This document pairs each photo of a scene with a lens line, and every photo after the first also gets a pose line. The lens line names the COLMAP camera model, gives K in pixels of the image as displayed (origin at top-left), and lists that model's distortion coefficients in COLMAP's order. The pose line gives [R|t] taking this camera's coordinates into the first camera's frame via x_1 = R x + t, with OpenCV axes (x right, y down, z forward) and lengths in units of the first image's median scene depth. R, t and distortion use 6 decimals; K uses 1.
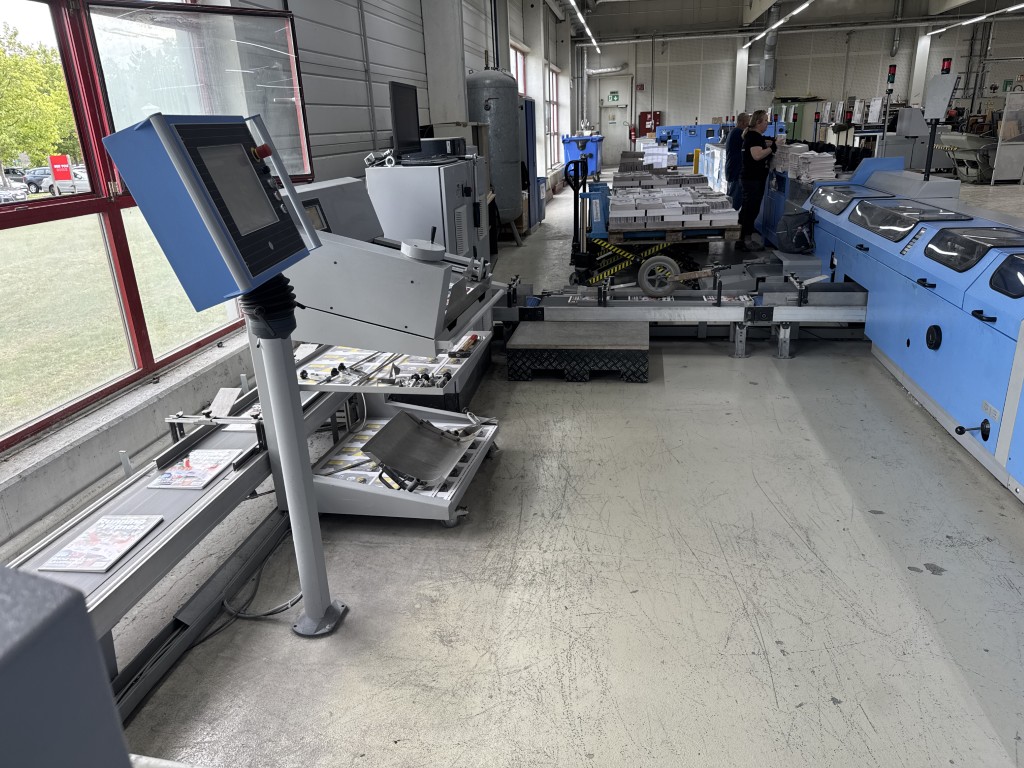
lens RADIAL K [[724.1, 0, 511.1], [0, 724.1, 386.5], [0, 0, 1]] dist [0.044532, -0.064418]
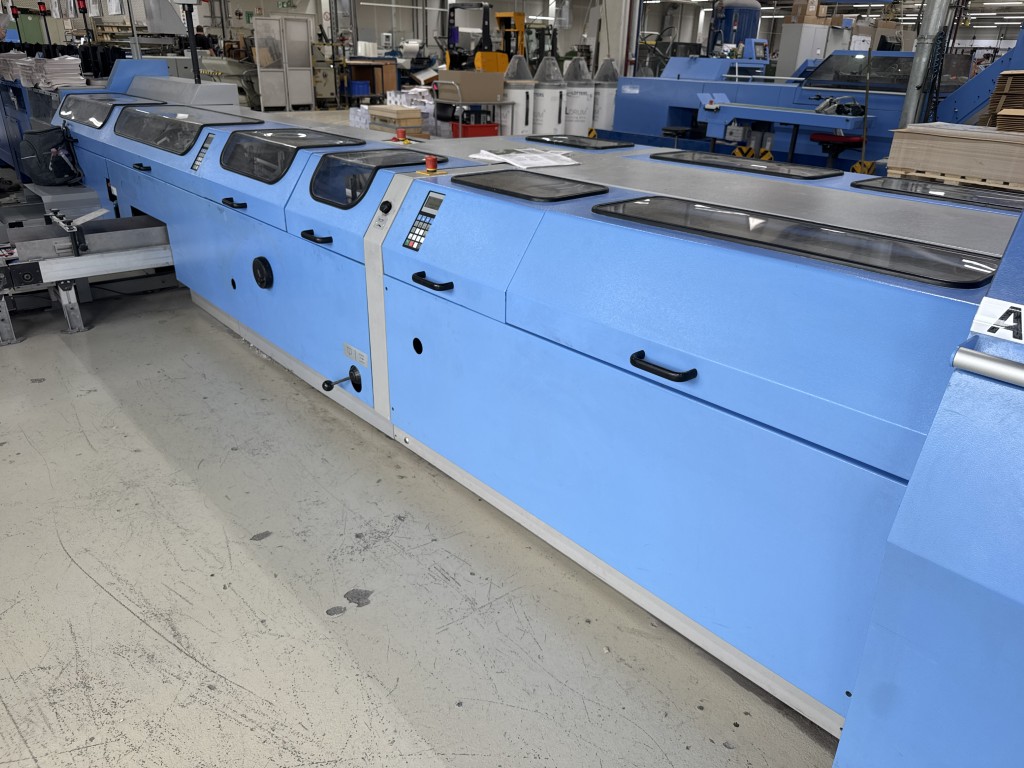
lens RADIAL K [[708.2, 0, 511.0], [0, 708.2, 370.5], [0, 0, 1]] dist [0.044262, -0.056781]
pose [[0.629785, -0.258105, 0.732634, 0.130757], [0.212237, 0.964469, 0.157337, -0.023907], [-0.747212, 0.056404, 0.662187, 0.245175]]
